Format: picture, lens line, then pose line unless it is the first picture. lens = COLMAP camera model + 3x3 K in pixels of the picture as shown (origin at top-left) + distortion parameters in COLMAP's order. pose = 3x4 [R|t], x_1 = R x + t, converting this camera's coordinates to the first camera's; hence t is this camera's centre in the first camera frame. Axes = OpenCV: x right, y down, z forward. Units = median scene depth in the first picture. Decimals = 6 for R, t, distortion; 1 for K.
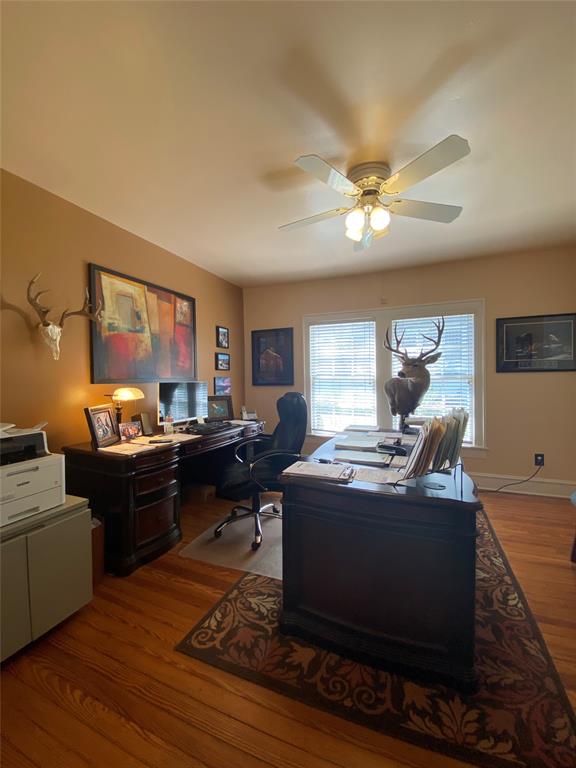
lens RADIAL K [[308.5, 0, 288.9], [0, 308.5, 385.3], [0, 0, 1]] dist [0.034442, -0.026632]
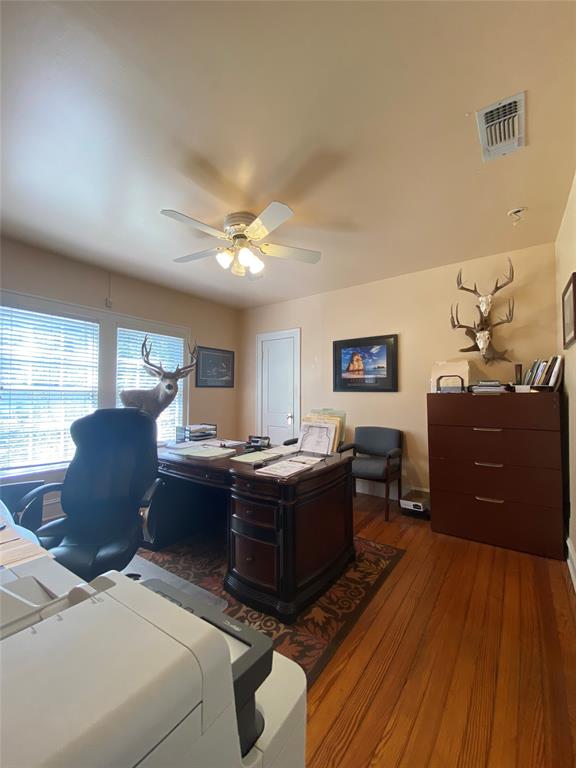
lens RADIAL K [[308.5, 0, 288.9], [0, 308.5, 385.3], [0, 0, 1]] dist [0.034442, -0.026632]
pose [[0.227892, 0.030718, 0.973202, -1.217684], [0.008553, 0.999401, -0.033548, -0.005118], [-0.973649, 0.015969, 0.227492, 0.816087]]
